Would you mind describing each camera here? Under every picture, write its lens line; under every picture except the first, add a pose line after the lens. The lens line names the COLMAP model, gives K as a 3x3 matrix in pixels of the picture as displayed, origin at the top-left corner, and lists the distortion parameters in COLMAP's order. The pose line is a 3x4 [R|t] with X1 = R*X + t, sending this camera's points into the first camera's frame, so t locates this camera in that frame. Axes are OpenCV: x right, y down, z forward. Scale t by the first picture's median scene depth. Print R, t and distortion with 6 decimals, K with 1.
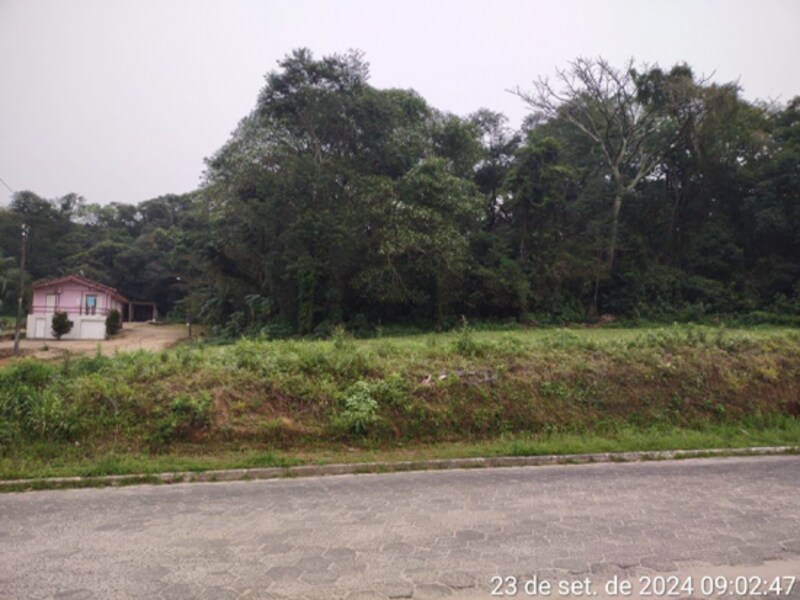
lens RADIAL K [[590.7, 0, 403.5], [0, 590.7, 297.8], [0, 0, 1]] dist [0.093820, -0.135076]
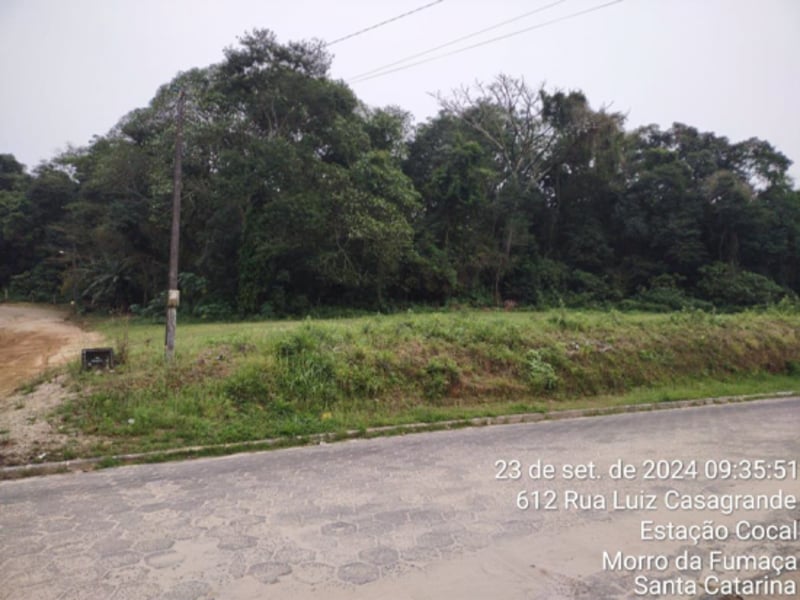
lens RADIAL K [[587.6, 0, 402.4], [0, 587.6, 296.8], [0, 0, 1]] dist [0.081361, -0.092950]
pose [[0.952017, 0.020312, 0.305369, -0.228367], [-0.027952, 0.999396, 0.020668, 0.003791], [-0.304765, -0.028212, 0.952010, -0.031333]]
